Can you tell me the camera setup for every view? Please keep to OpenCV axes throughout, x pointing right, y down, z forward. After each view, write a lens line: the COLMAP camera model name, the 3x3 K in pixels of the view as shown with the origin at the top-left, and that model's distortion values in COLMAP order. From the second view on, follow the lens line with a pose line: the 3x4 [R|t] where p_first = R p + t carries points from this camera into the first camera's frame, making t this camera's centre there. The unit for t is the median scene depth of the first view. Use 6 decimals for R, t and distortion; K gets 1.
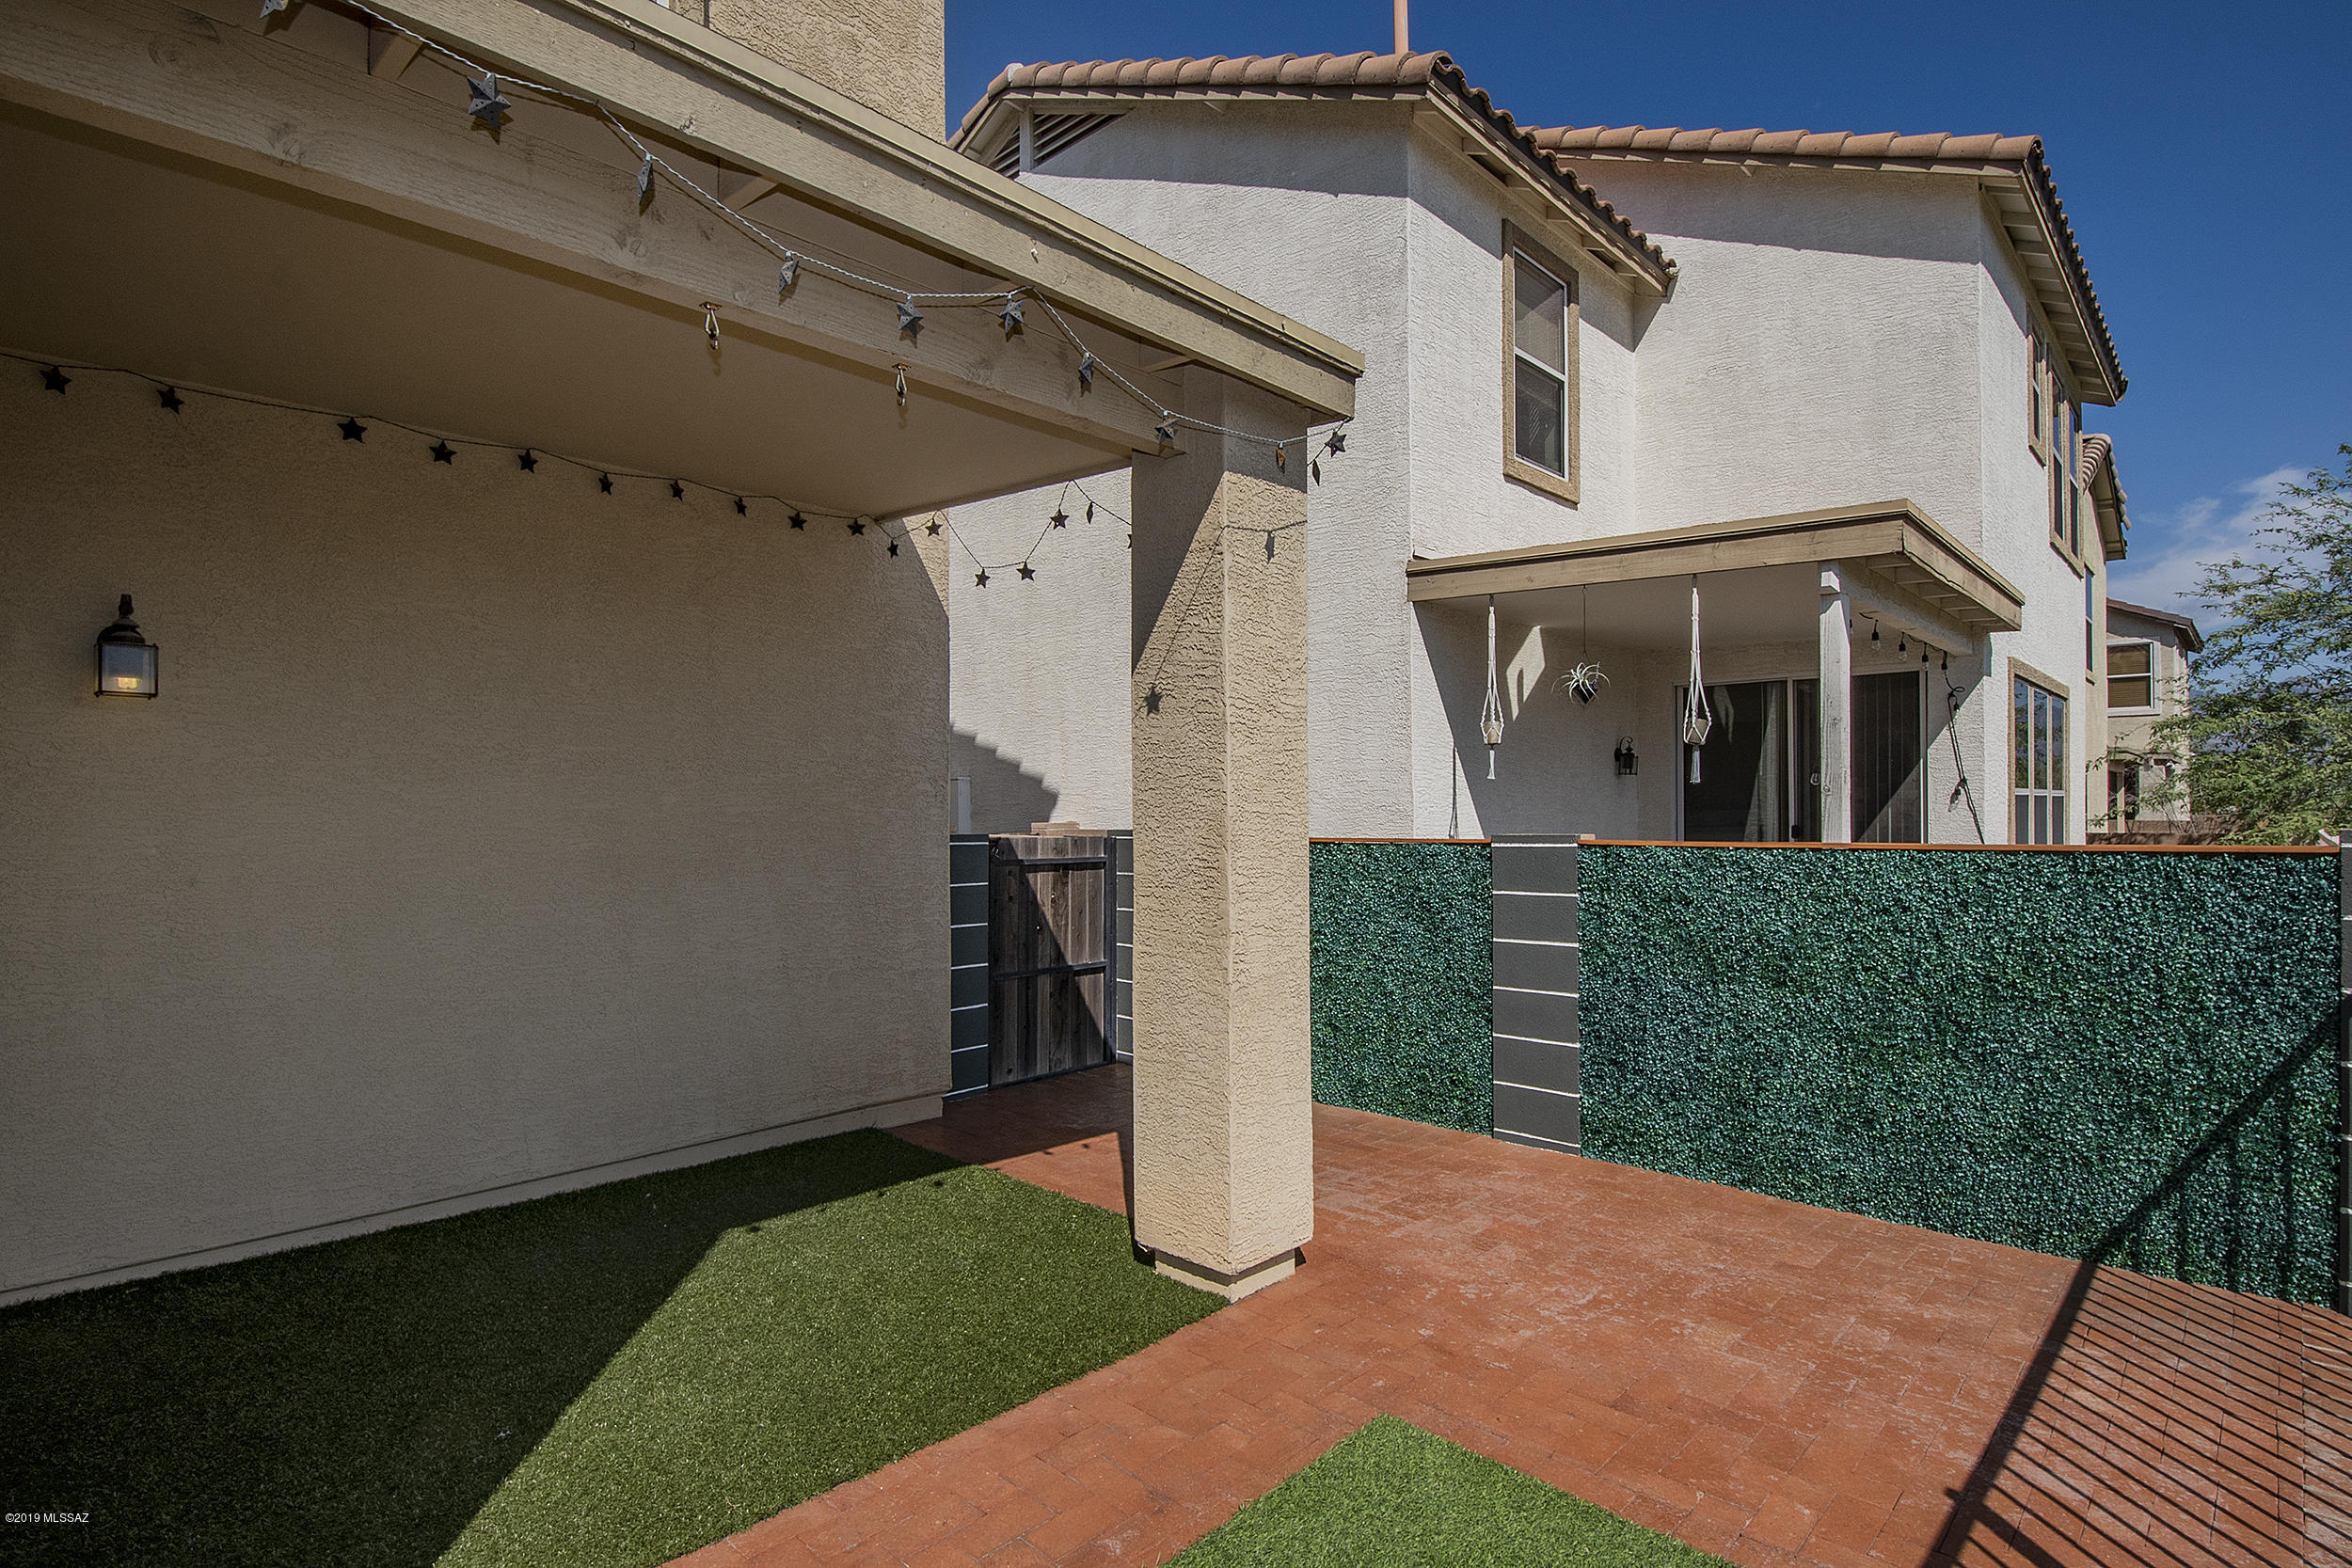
lens RADIAL K [[1138.5, 0, 1182.6], [0, 1138.5, 810.2], [0, 0, 1]] dist [0.023646, -0.029905]
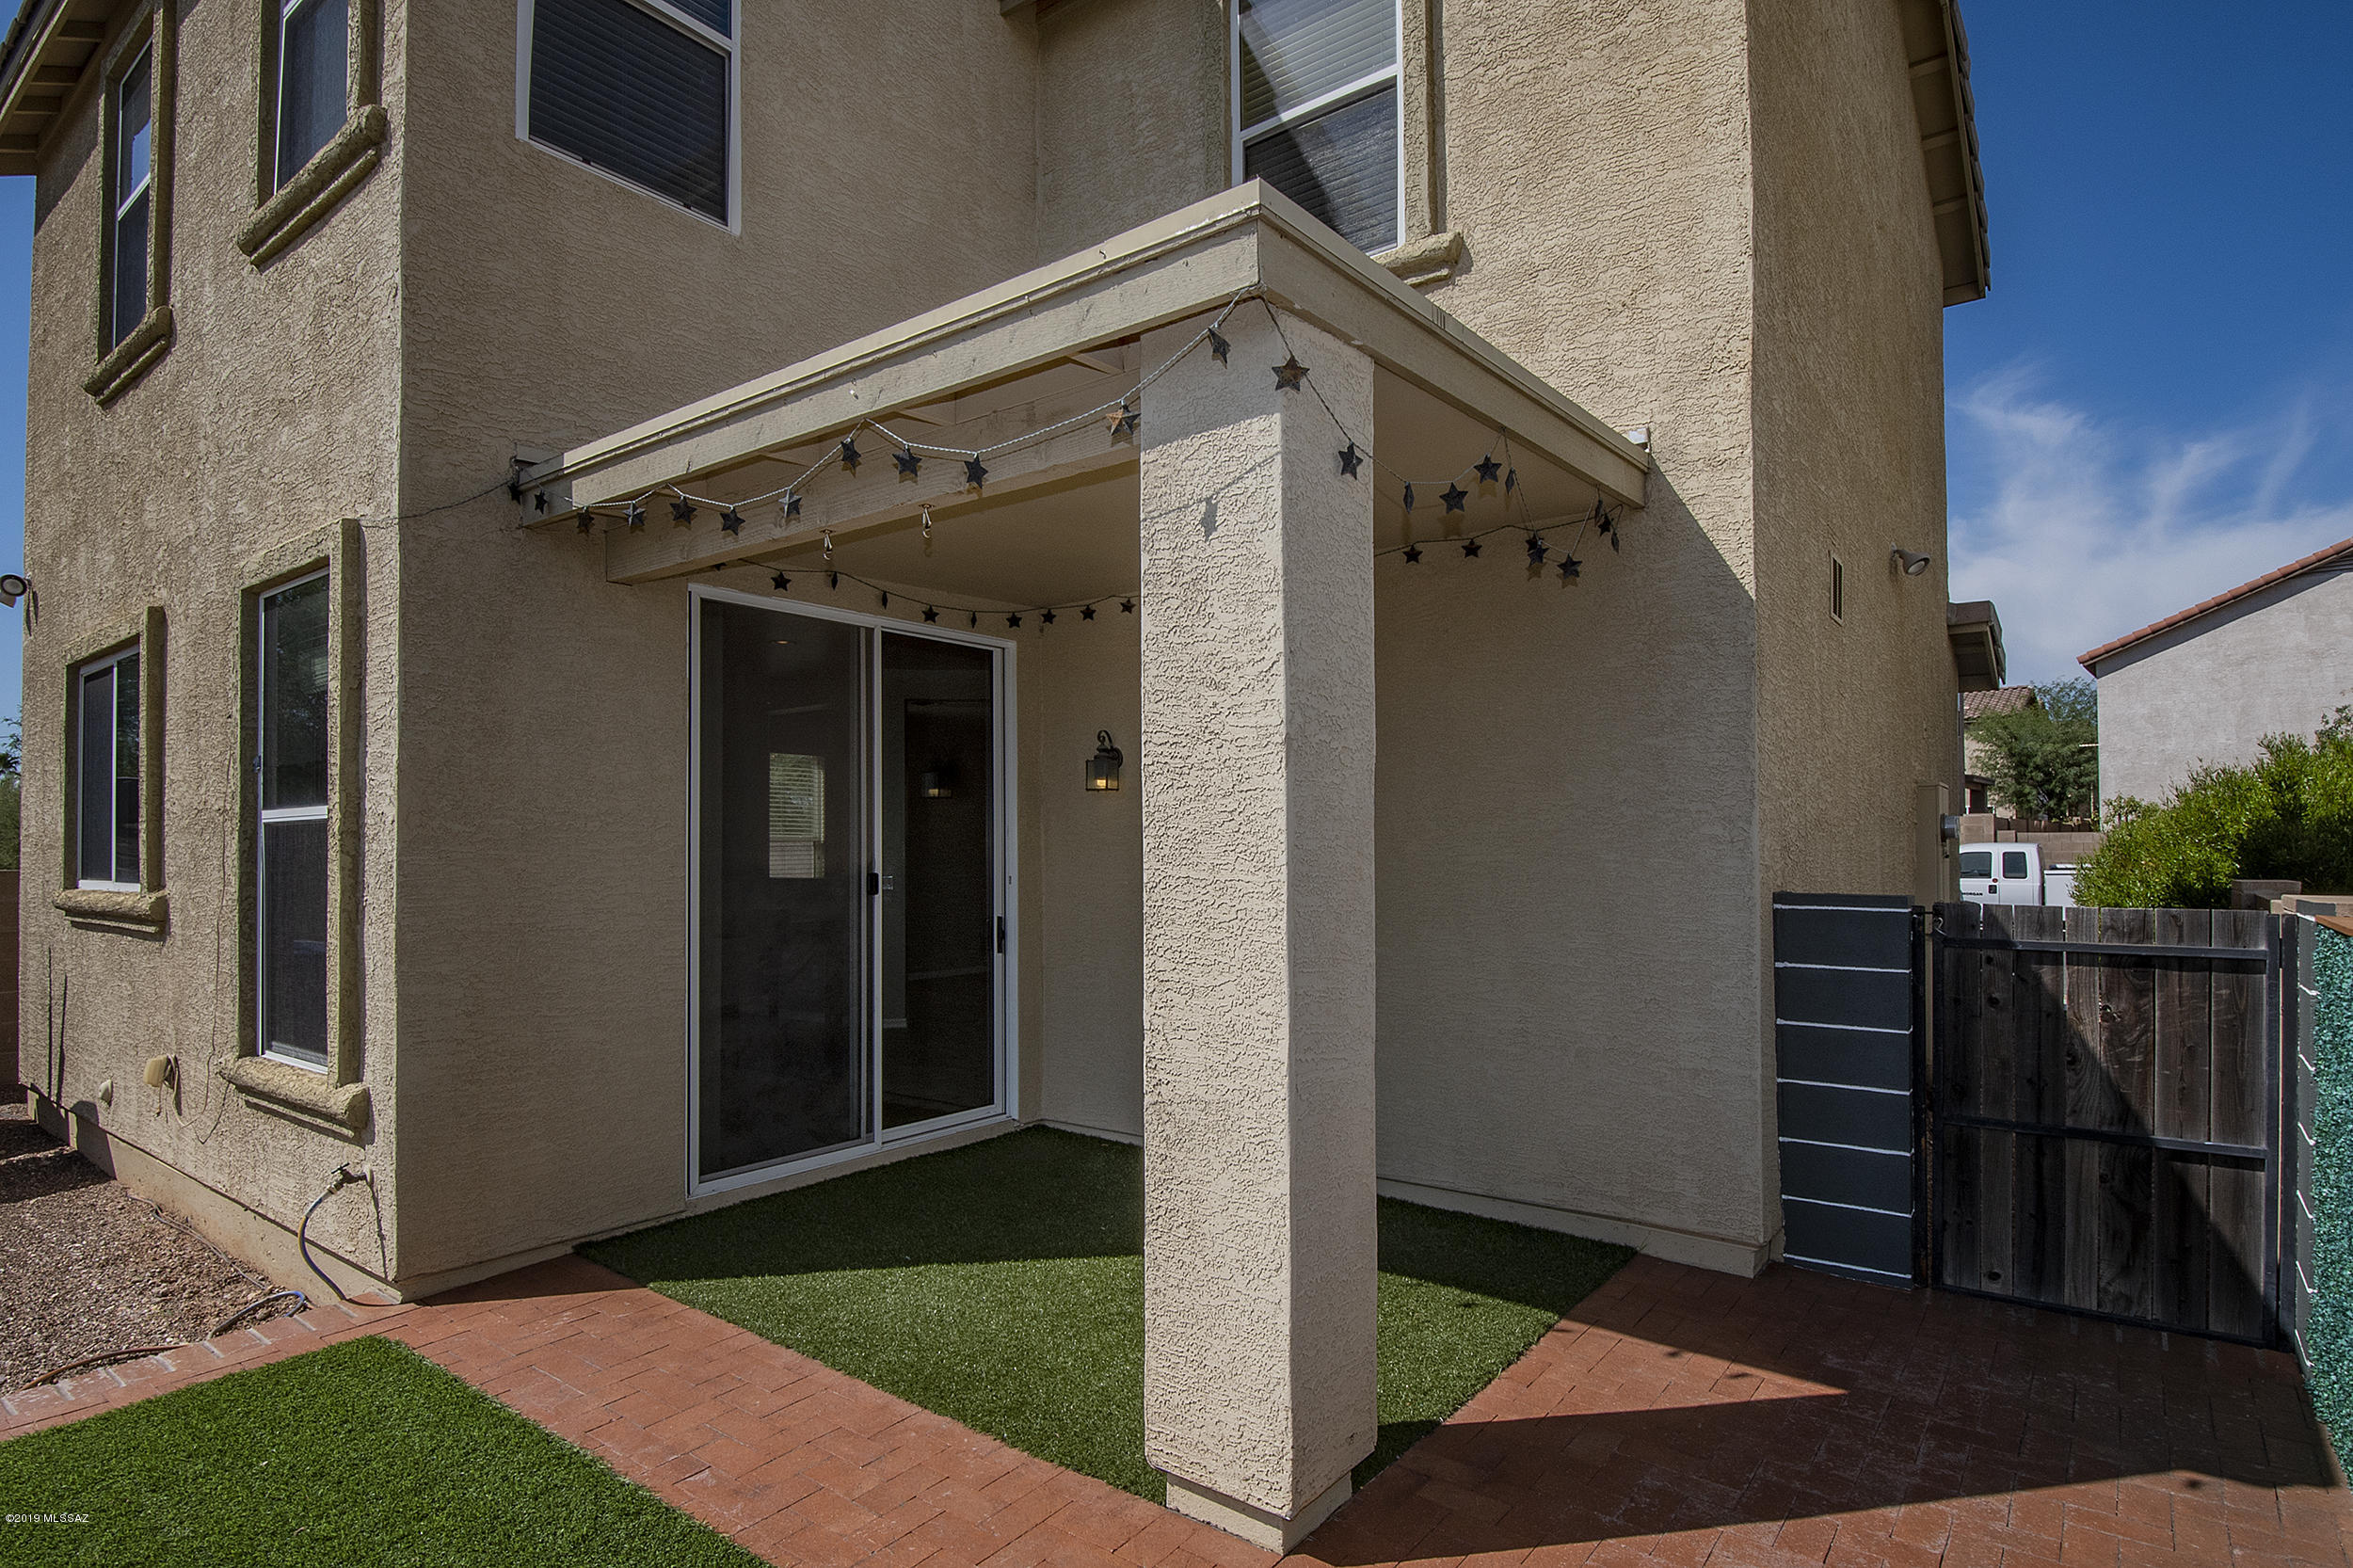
lens RADIAL K [[1207.8, 0, 1208.6], [0, 1207.8, 824.5], [0, 0, 1]] dist [-0.001305, -0.000862]
pose [[0.127993, -0.016802, -0.991633, 0.532213], [0.001713, 0.999859, -0.016720, -0.011674], [0.991774, 0.000441, 0.128004, 0.564171]]
